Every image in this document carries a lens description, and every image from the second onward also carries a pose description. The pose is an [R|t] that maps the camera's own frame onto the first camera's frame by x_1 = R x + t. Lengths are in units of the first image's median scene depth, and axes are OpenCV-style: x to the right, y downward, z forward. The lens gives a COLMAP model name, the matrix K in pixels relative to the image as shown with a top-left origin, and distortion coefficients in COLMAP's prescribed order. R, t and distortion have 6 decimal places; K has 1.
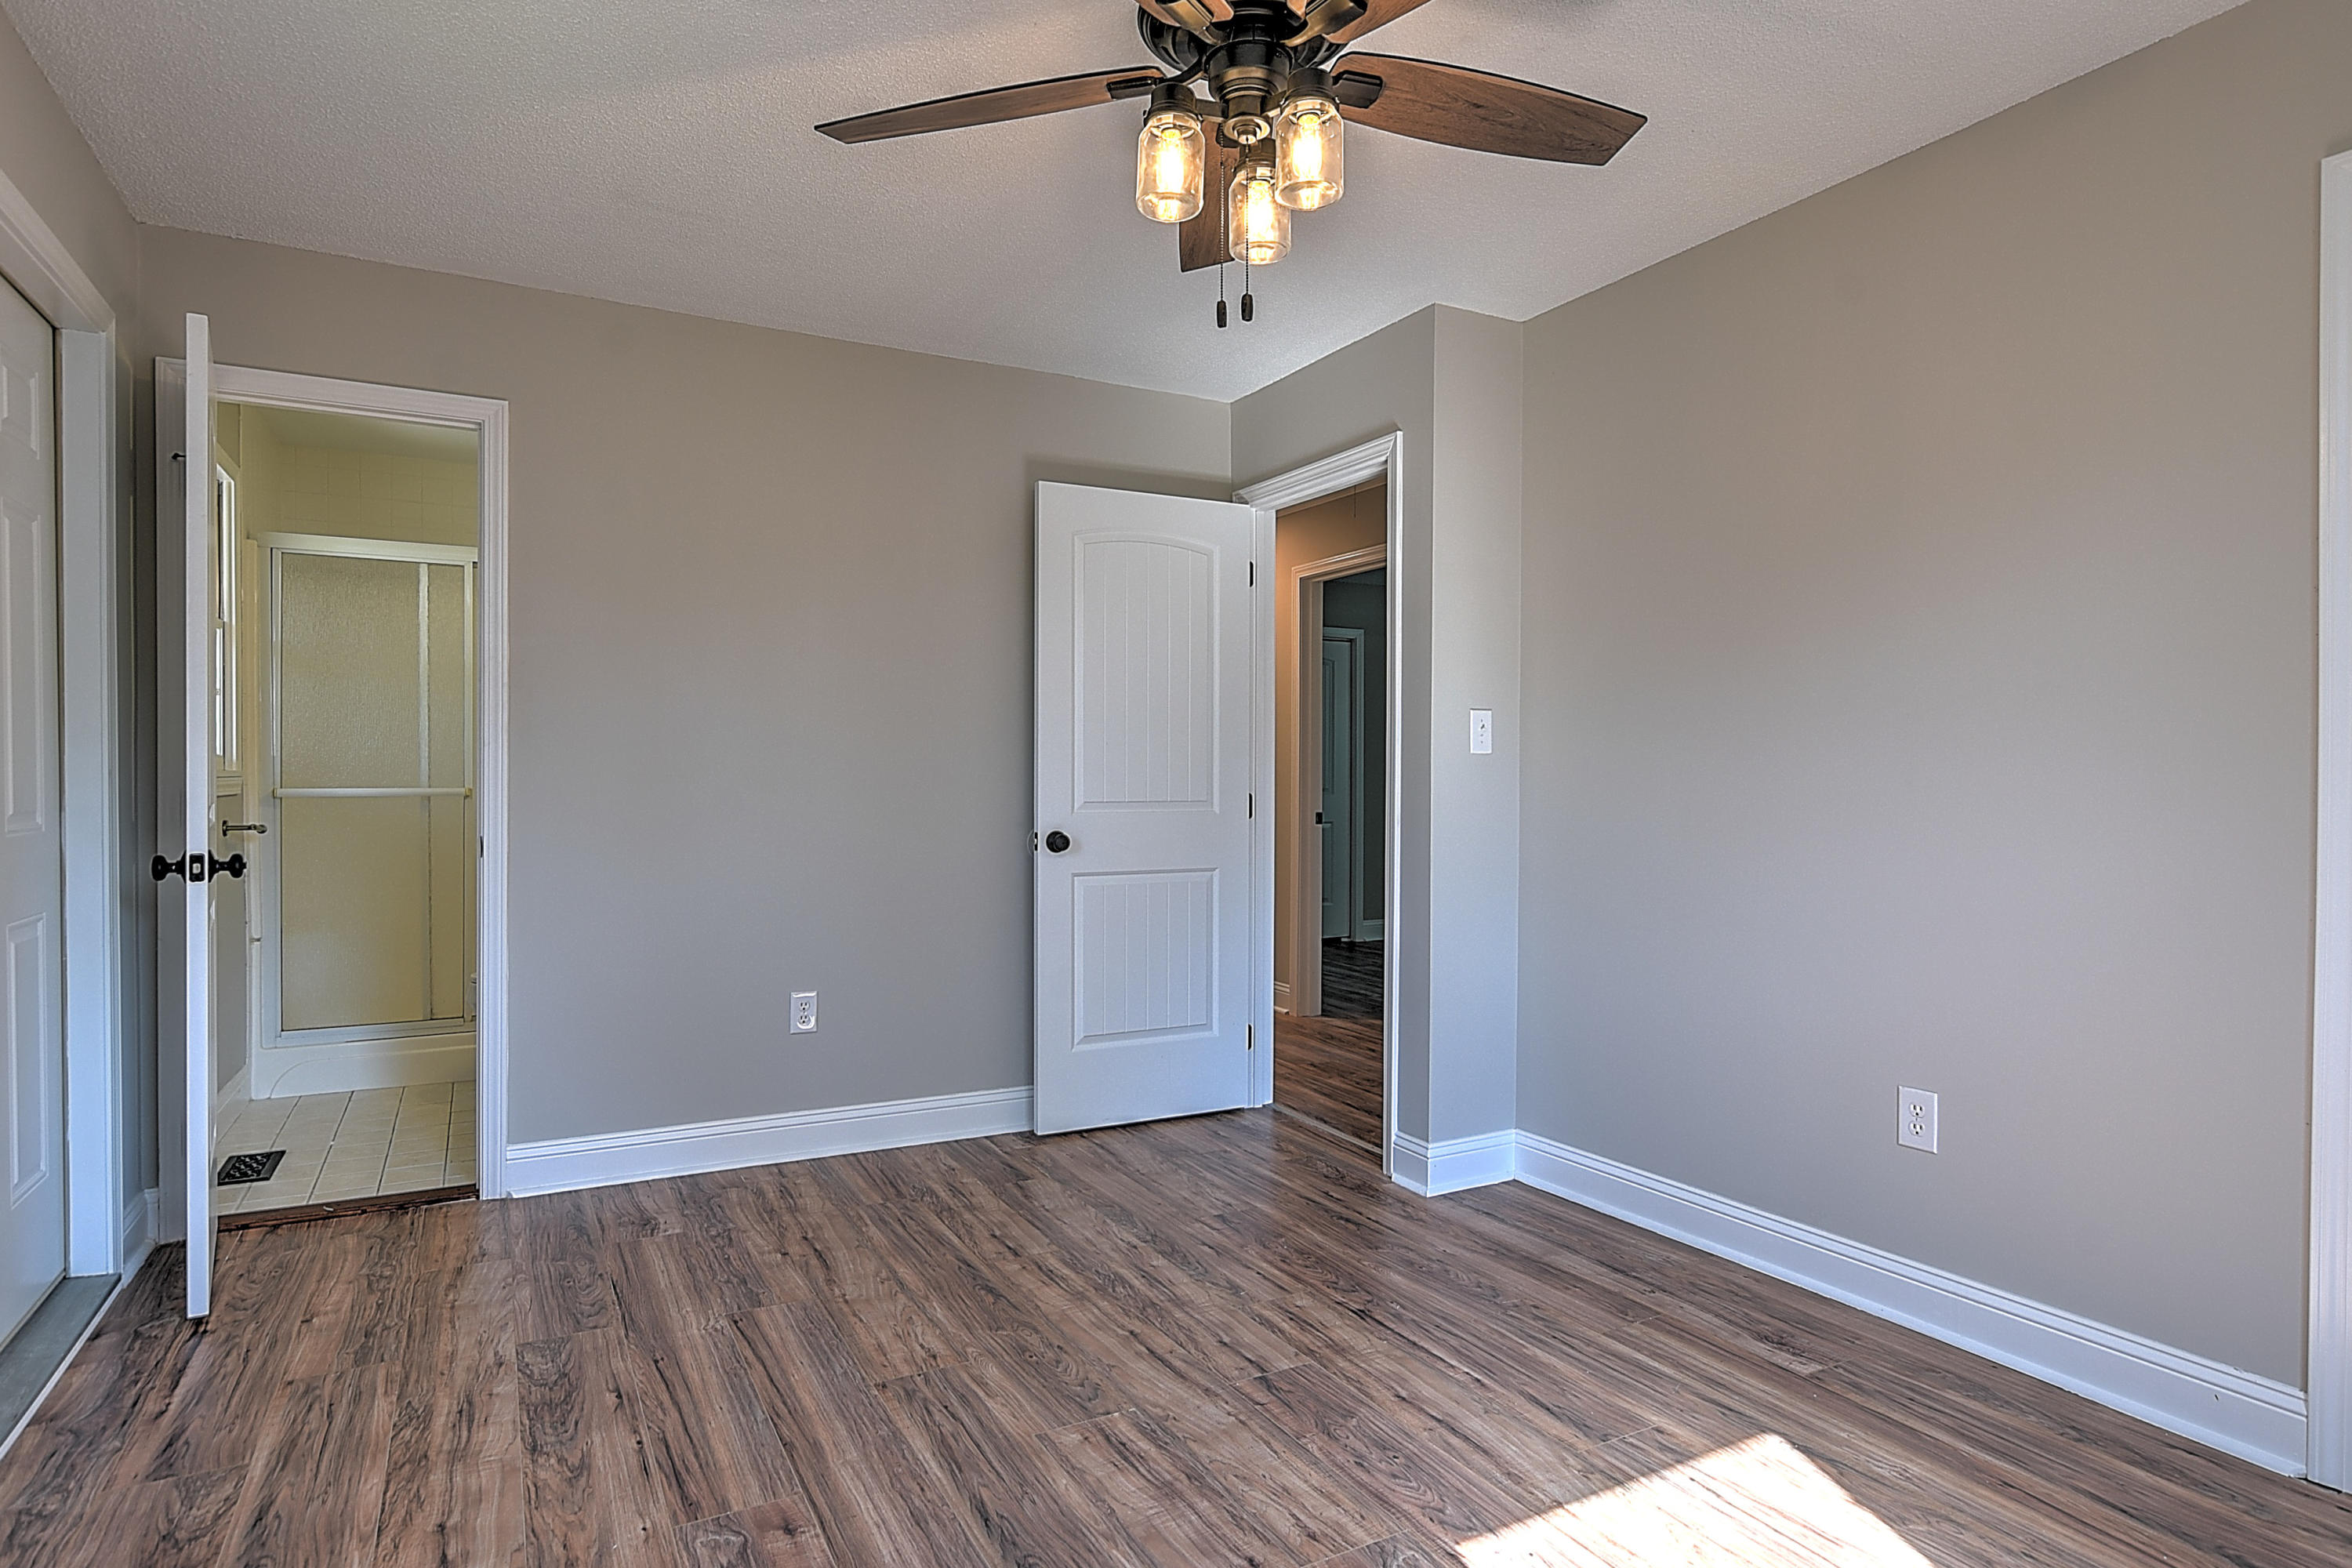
lens RADIAL K [[1261.3, 0, 1149.1], [0, 1261.3, 787.0], [0, 0, 1]] dist [-0.013036, 0.010119]
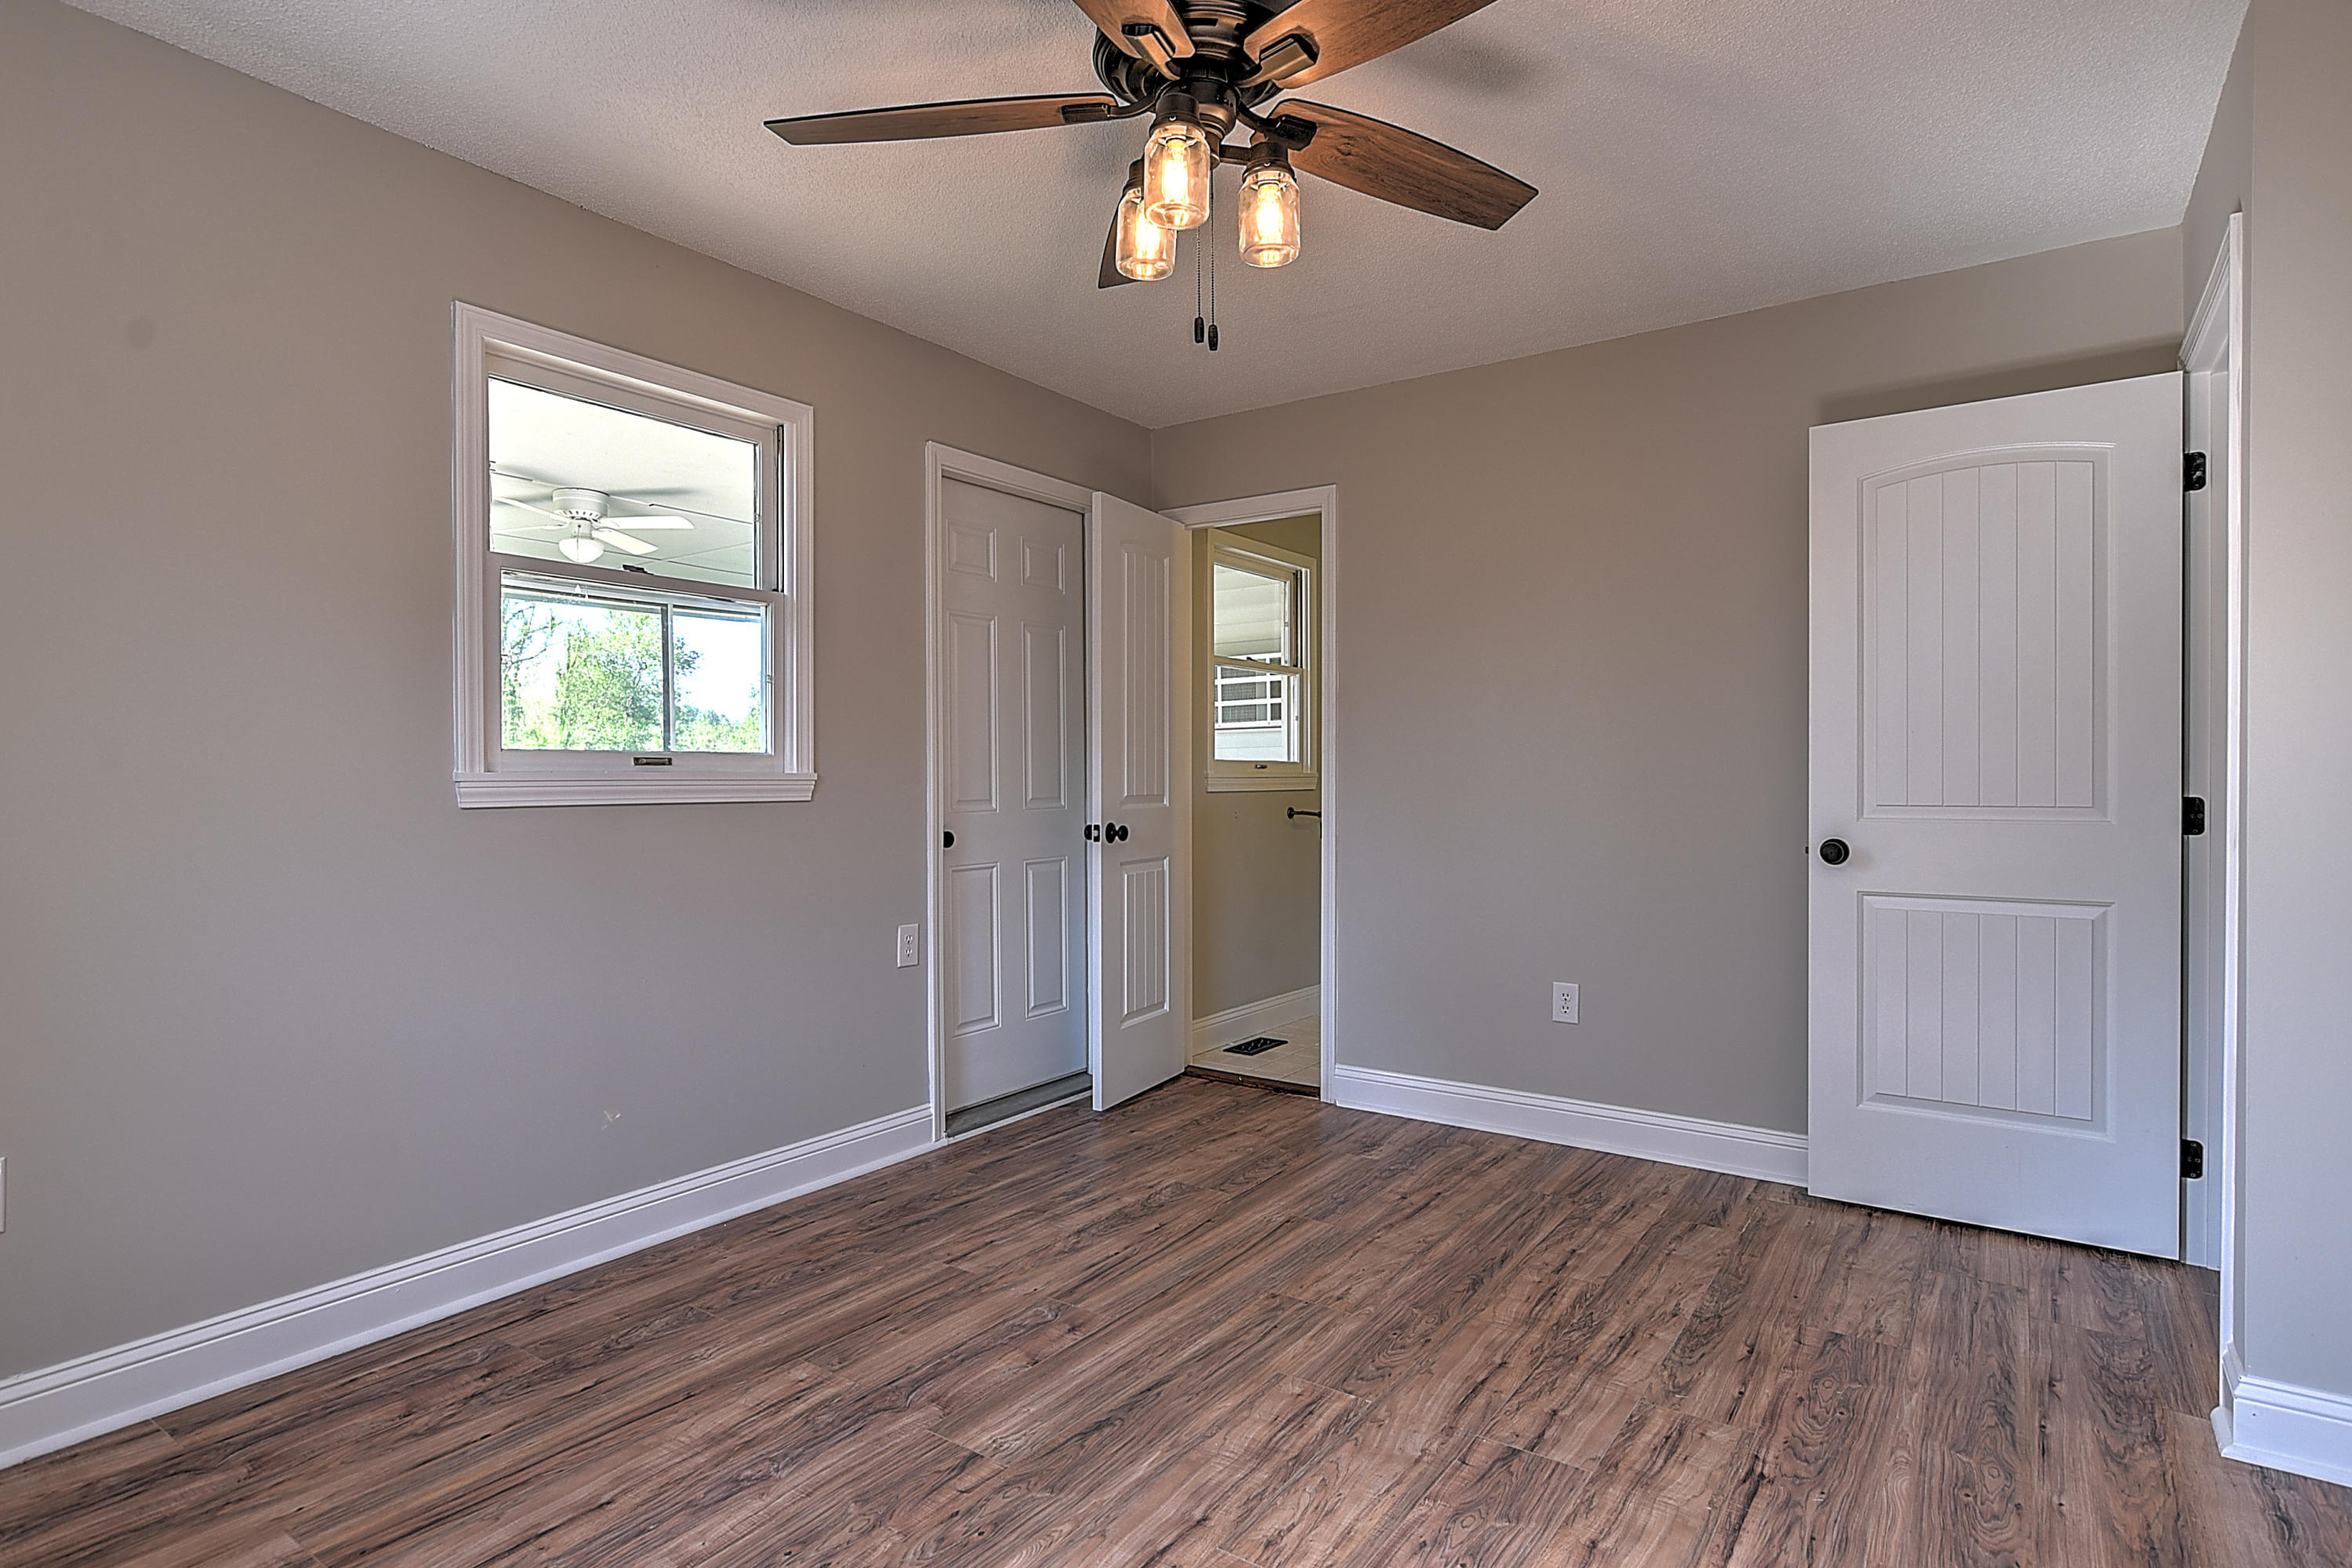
lens RADIAL K [[1226.0, 0, 1152.9], [0, 1226.0, 790.1], [0, 0, 1]] dist [-0.013813, 0.008897]
pose [[0.448085, 0.006137, -0.893970, 0.609566], [-0.004348, 0.999980, 0.004686, 0.000609], [0.893981, 0.001787, 0.448102, 0.315693]]
